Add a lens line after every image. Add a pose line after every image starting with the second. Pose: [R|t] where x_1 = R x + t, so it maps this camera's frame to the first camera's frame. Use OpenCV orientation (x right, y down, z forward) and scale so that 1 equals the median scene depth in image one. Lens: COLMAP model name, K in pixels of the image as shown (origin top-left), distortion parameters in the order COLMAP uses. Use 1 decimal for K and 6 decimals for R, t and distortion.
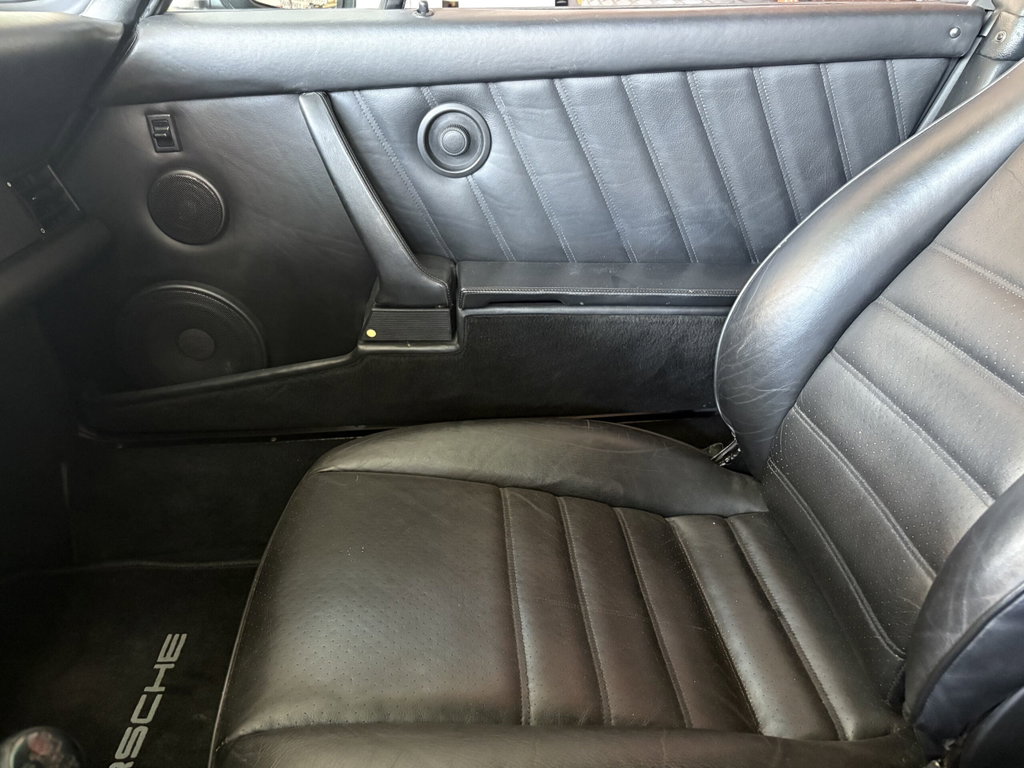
lens RADIAL K [[769.0, 0, 512.0], [0, 769.0, 384.0], [0, 0, 1]] dist [0.012431, -0.003690]
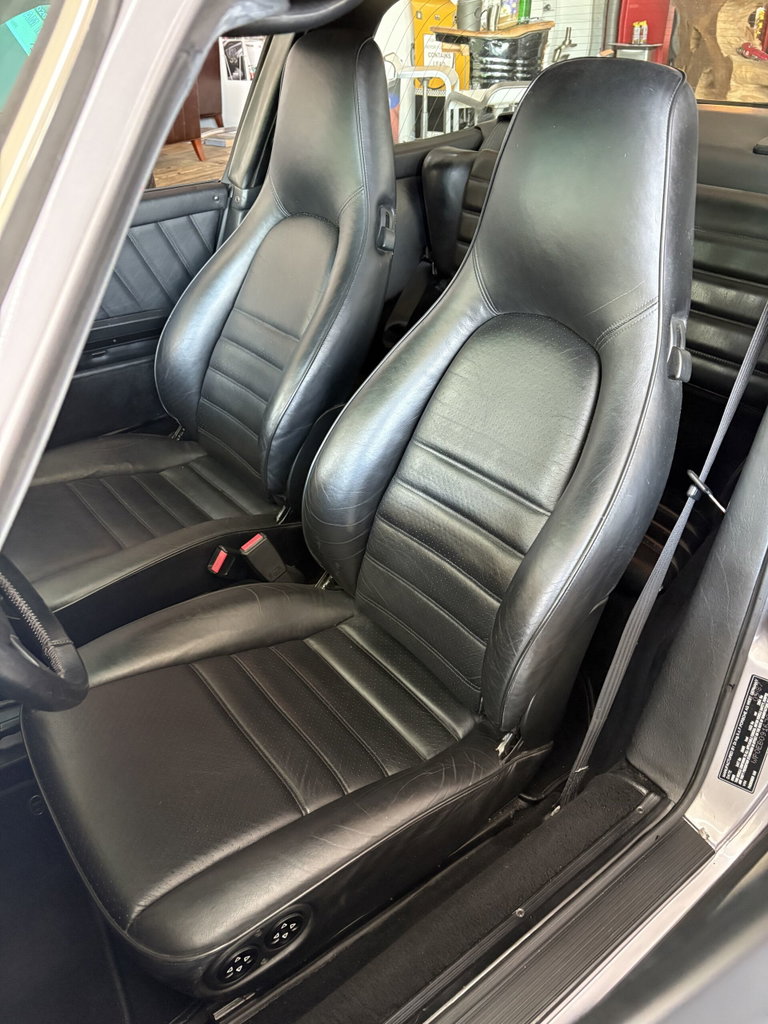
lens RADIAL K [[769.0, 0, 384.0], [0, 769.0, 512.0], [0, 0, 1]] dist [0.012431, -0.003690]
pose [[0.822220, -0.323692, 0.468164, -0.275668], [0.272324, 0.946009, 0.175805, 0.086030], [-0.499794, -0.017058, 0.865977, -0.975213]]
